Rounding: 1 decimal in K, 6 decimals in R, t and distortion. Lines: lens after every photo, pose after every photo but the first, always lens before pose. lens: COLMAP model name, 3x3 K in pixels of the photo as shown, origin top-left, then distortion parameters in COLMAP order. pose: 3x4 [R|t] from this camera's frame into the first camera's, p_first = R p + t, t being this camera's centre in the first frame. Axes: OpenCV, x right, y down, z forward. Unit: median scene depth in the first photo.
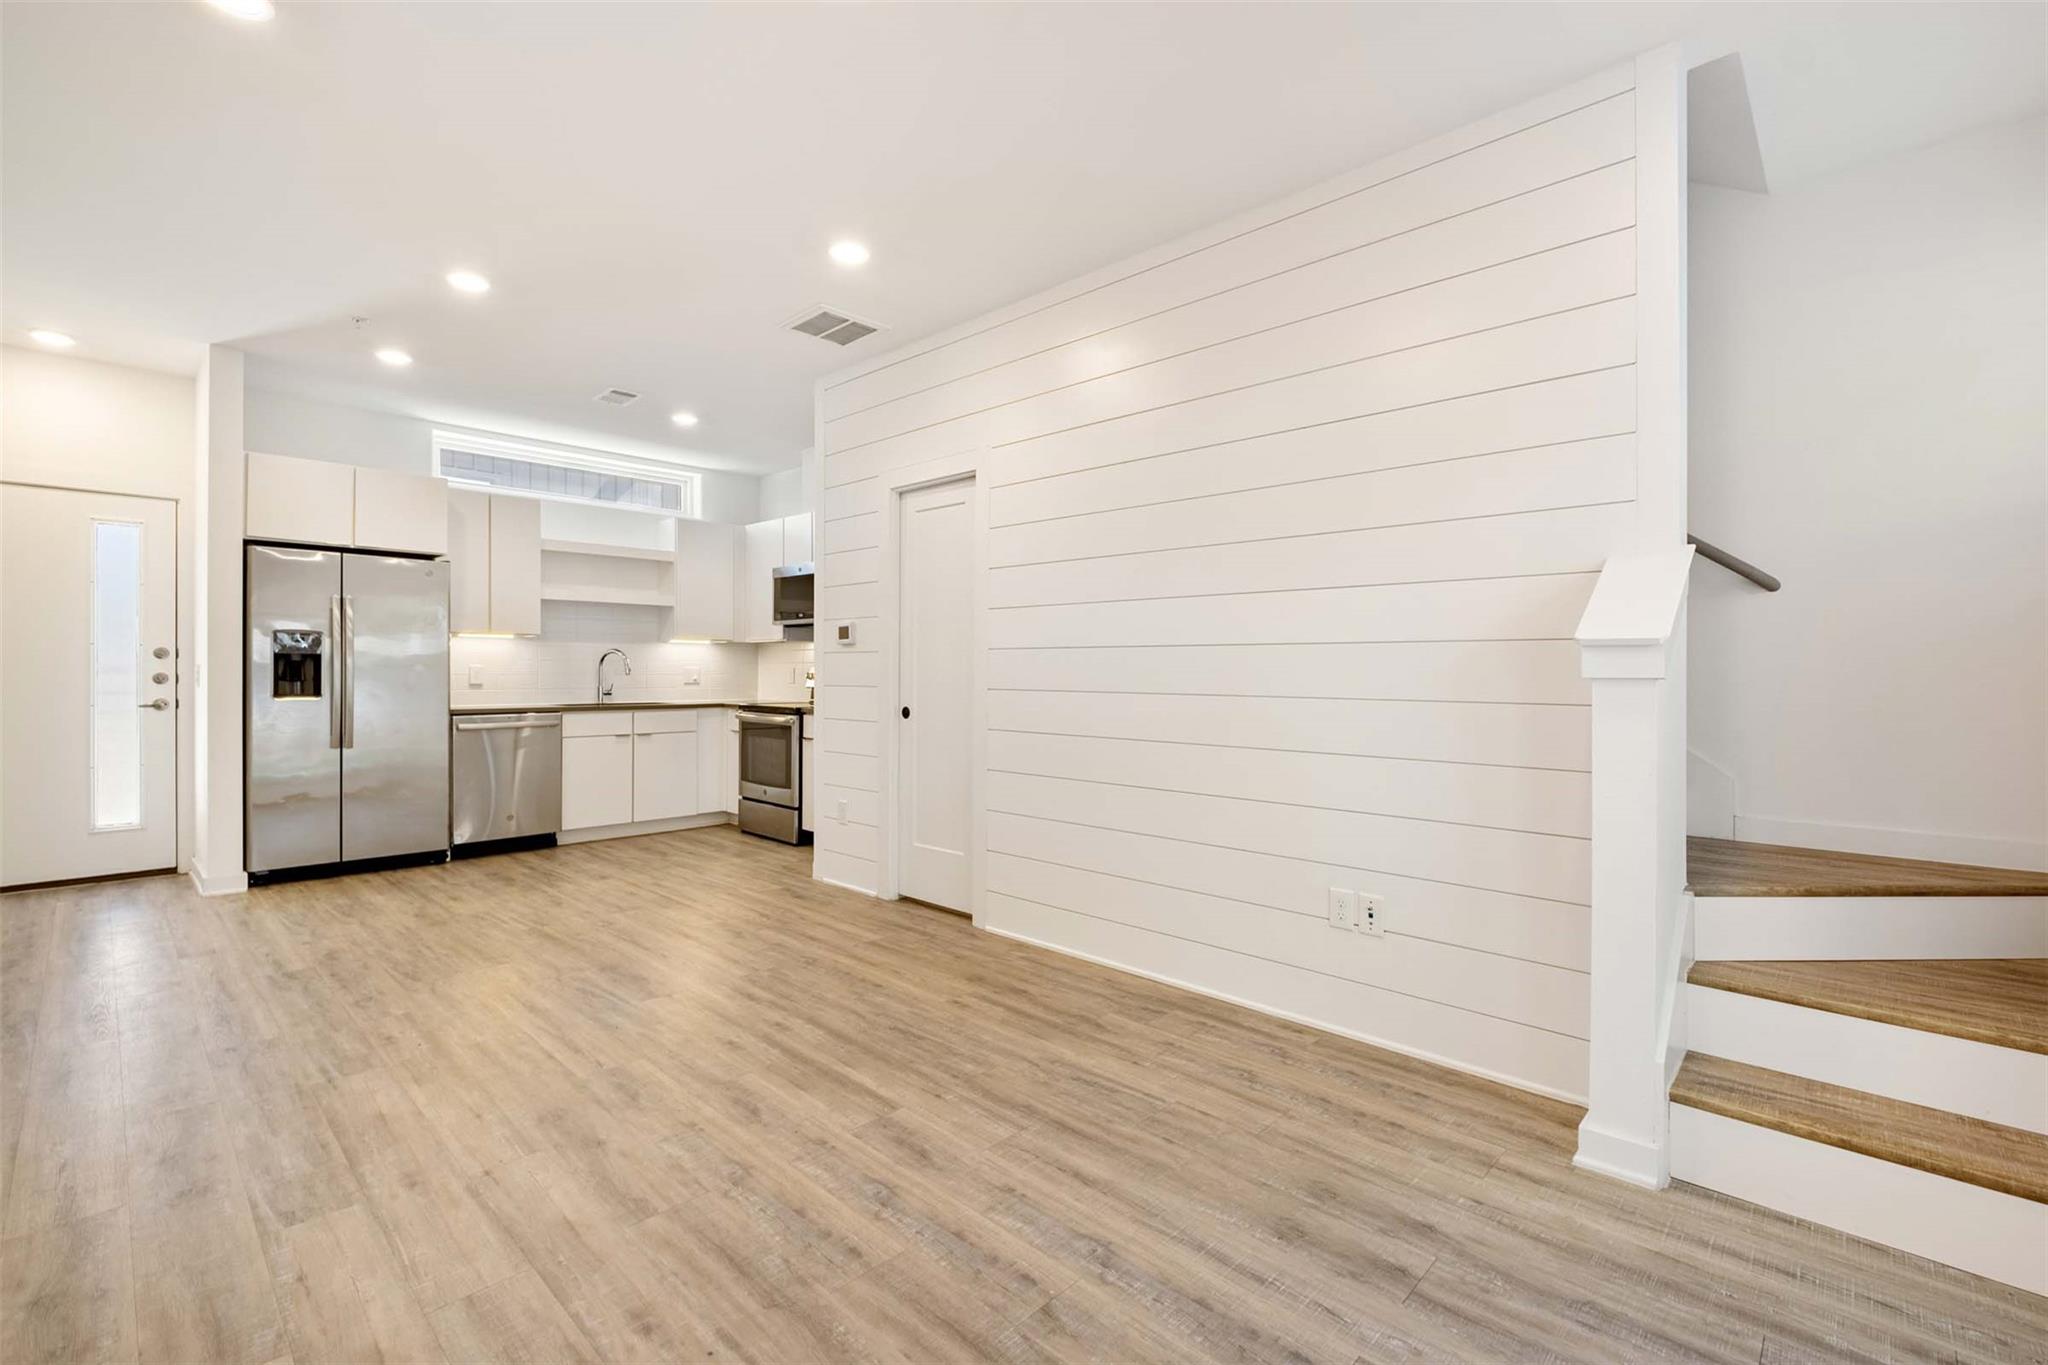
lens RADIAL K [[881.3, 0, 1029.3], [0, 881.3, 675.1], [0, 0, 1]] dist [-0.005428, -0.000346]
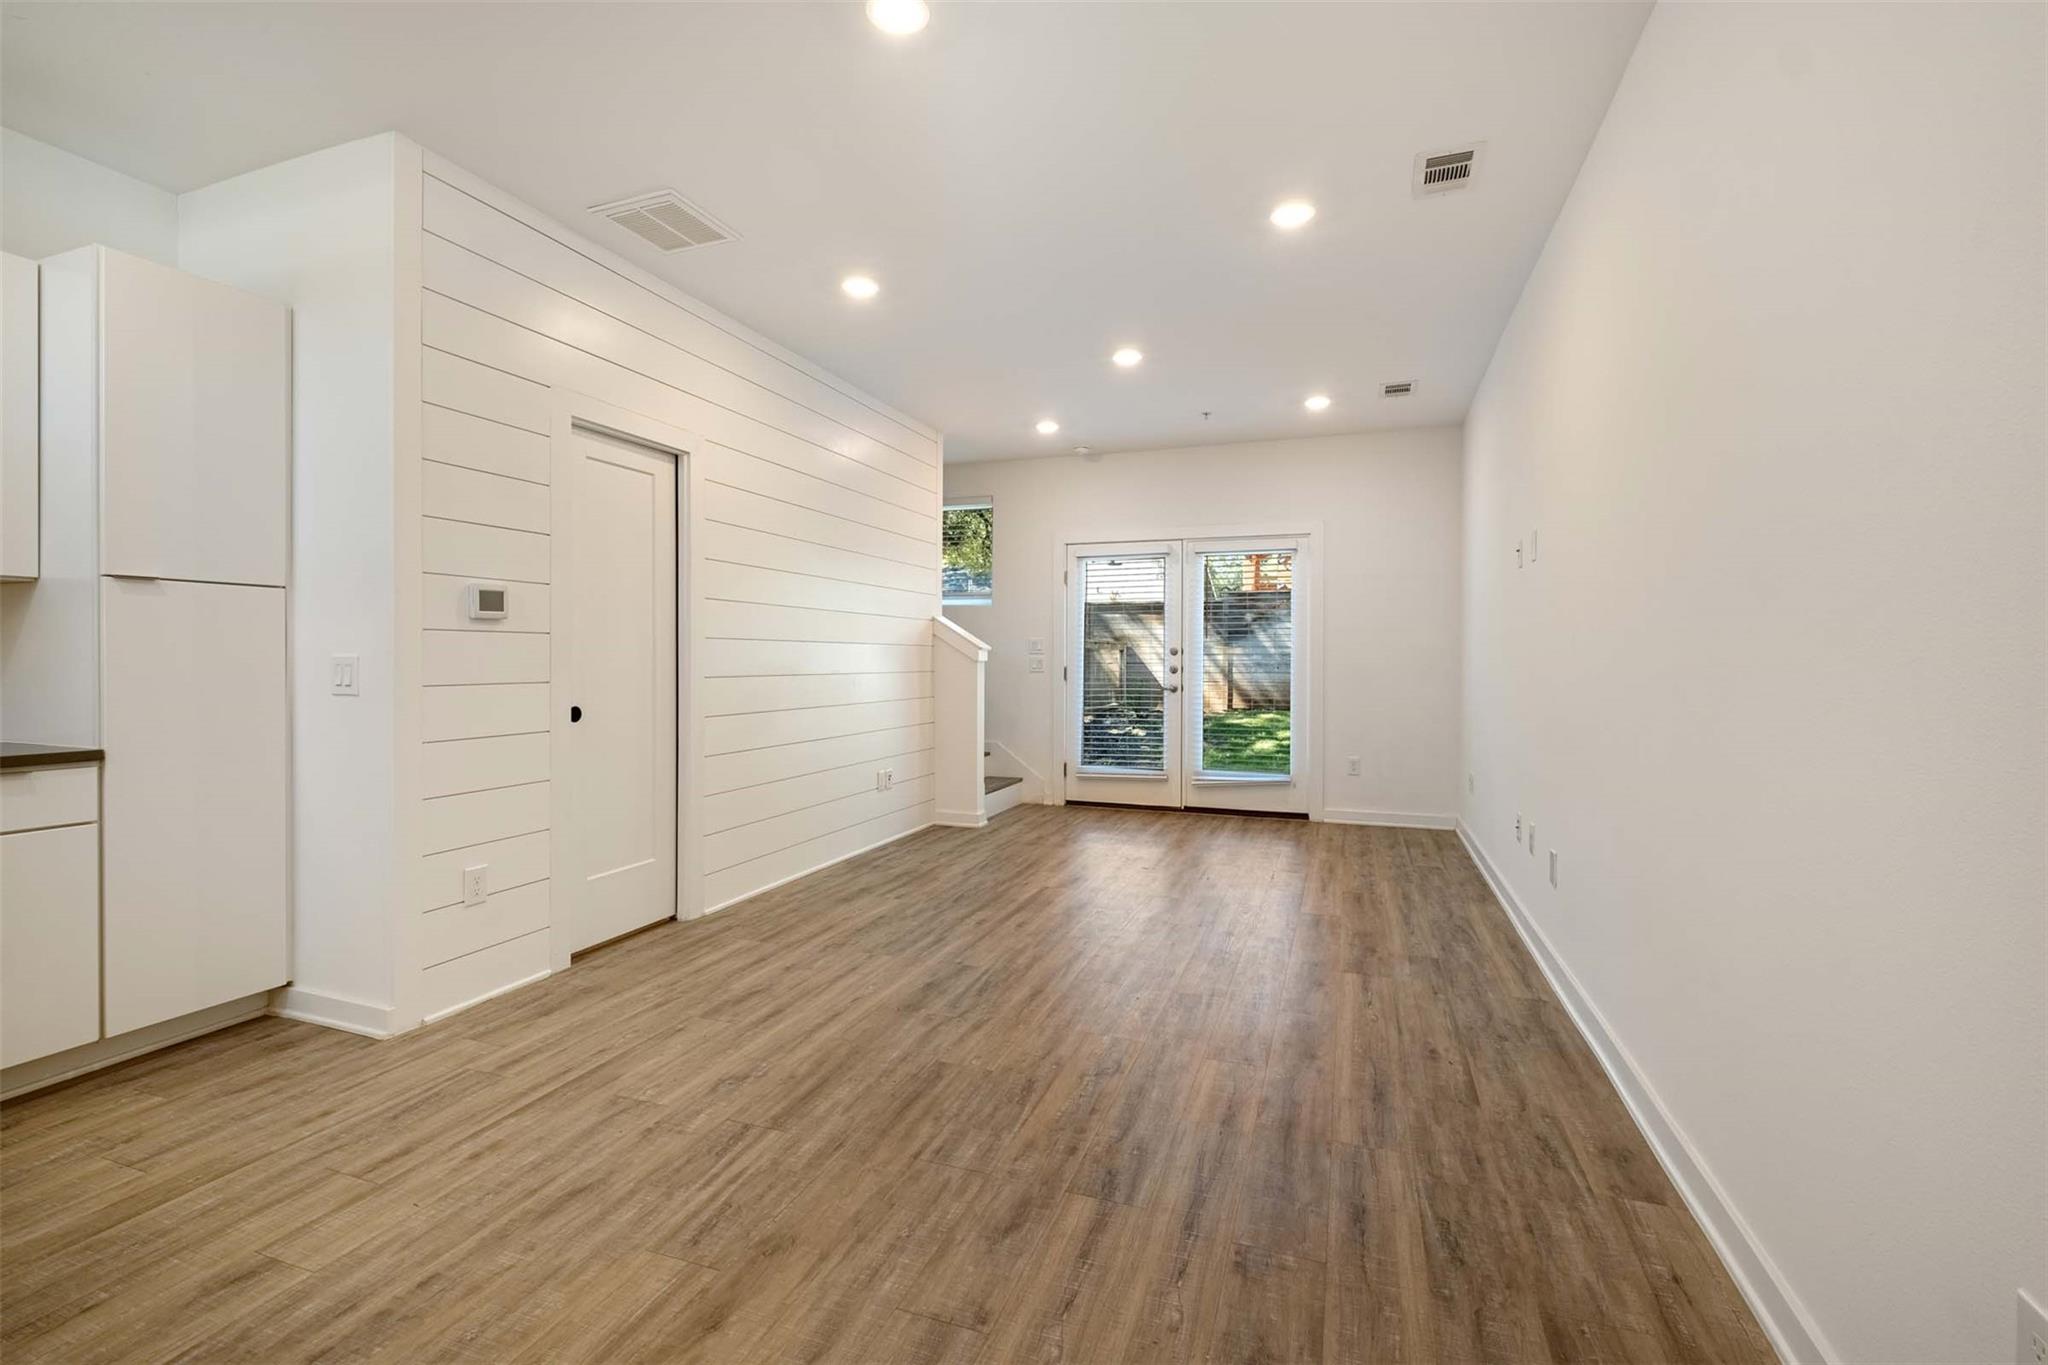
lens RADIAL K [[892.9, 0, 1025.8], [0, 892.9, 662.1], [0, 0, 1]] dist [0.004212, -0.006856]
pose [[-0.389635, -0.011276, 0.920900, -0.969111], [-0.001101, 0.999930, 0.011778, -0.011234], [-0.920969, 0.003576, -0.389620, 0.906897]]
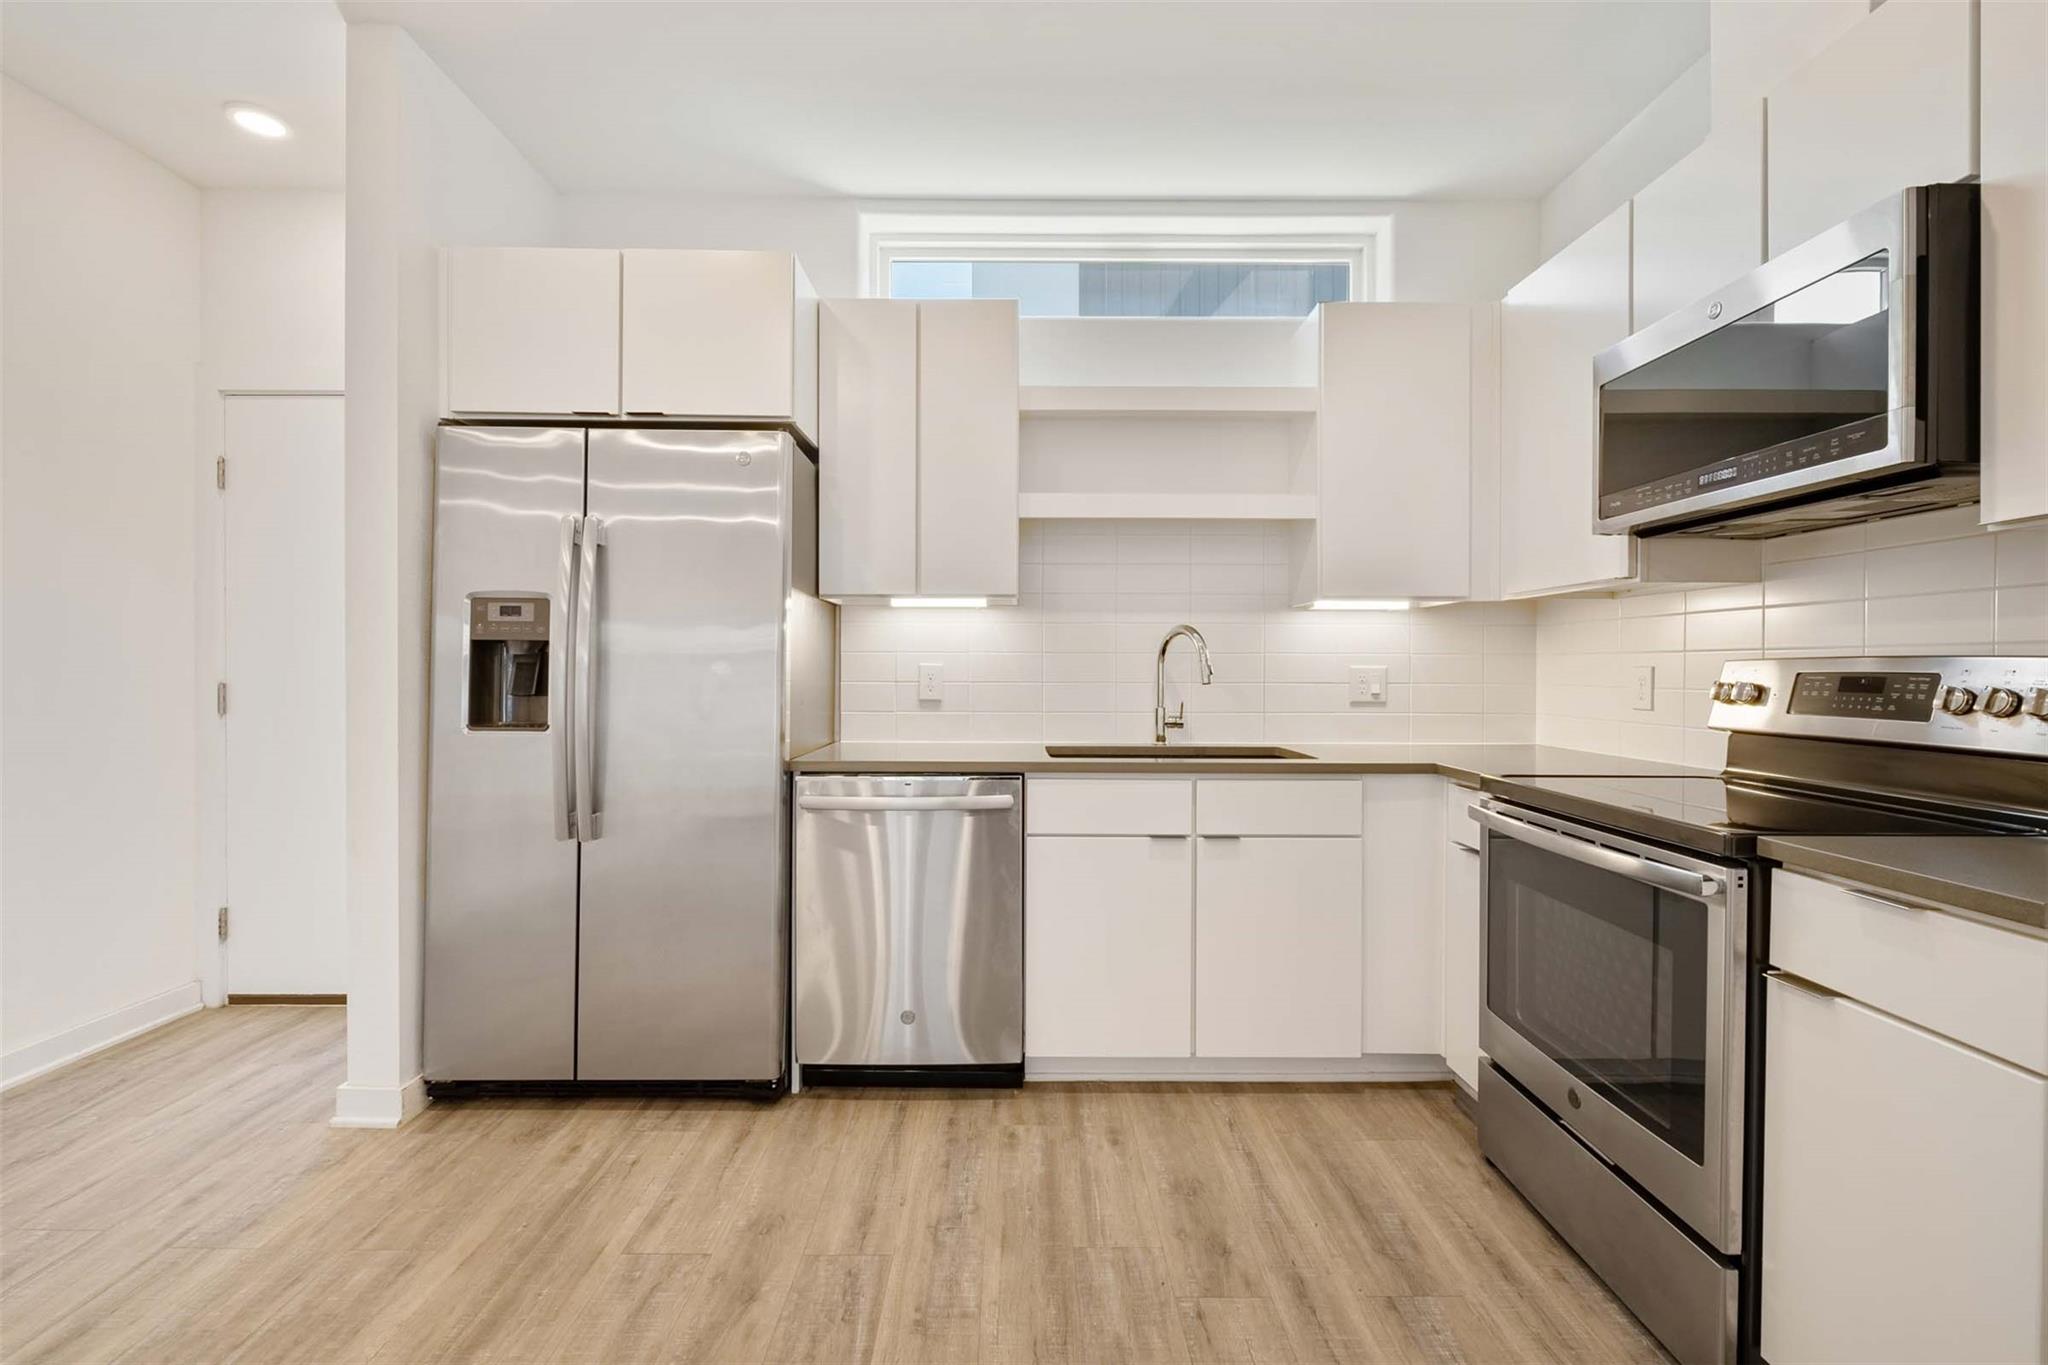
lens RADIAL K [[881.3, 0, 1029.3], [0, 881.3, 675.1], [0, 0, 1]] dist [-0.005428, -0.000346]
pose [[0.694381, 0.003208, -0.719600, -0.286190], [-0.003816, 0.999992, 0.000776, -0.006615], [0.719597, 0.002207, 0.694388, 0.886155]]
